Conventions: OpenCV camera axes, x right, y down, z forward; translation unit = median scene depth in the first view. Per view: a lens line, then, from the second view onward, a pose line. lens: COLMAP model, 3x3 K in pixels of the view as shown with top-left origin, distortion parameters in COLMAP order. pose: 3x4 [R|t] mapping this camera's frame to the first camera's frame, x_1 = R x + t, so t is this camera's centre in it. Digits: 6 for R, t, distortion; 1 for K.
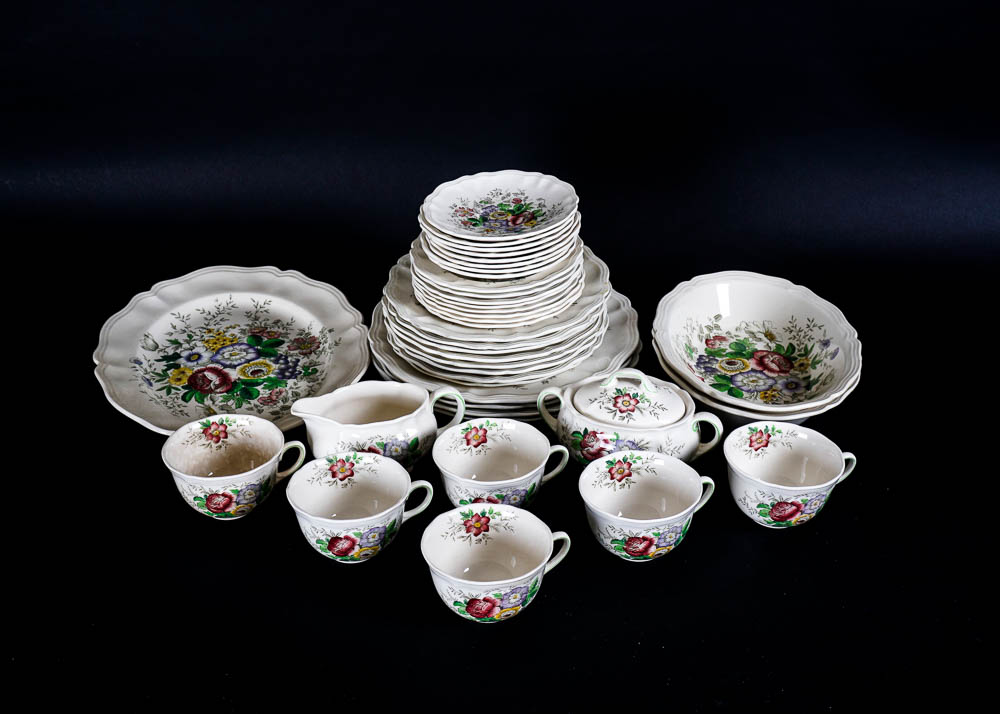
lens RADIAL K [[1347.9, 0, 502.0], [0, 1347.9, 358.8], [0, 0, 1]] dist [0.007637, 0.000000]
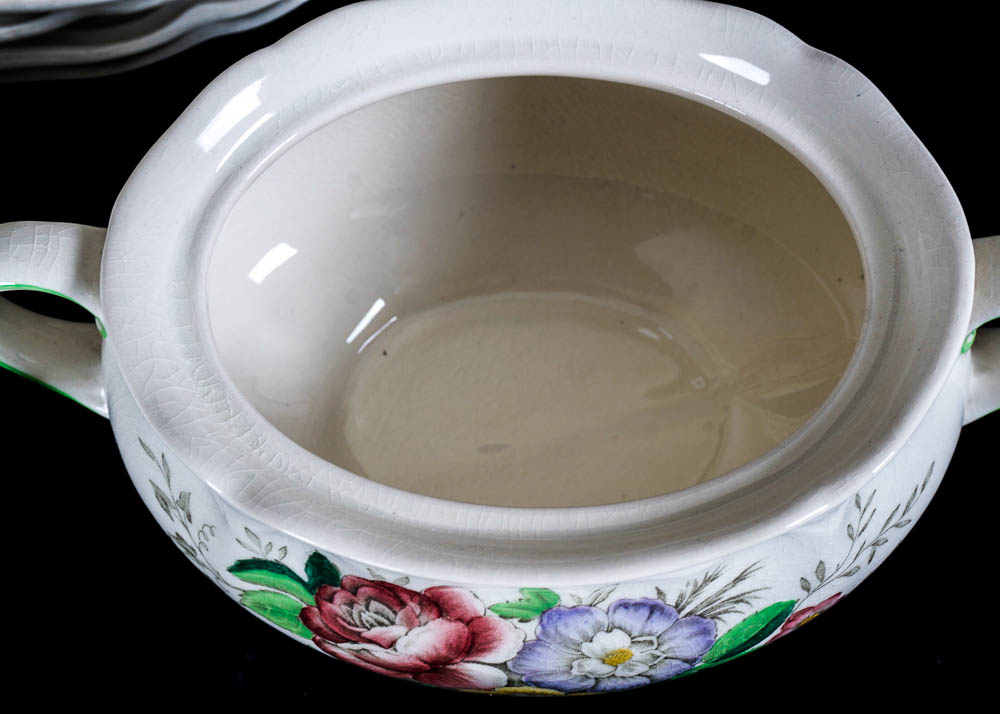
lens RADIAL K [[1691.6, 0, 498.2], [0, 1691.6, 355.2], [0, 0, 1]] dist [0.015880, 0.000000]
pose [[0.951601, -0.285340, 0.114181, 0.058571], [0.161655, 0.780676, 0.603666, -0.068251], [-0.261389, -0.555991, 0.789019, 0.759793]]
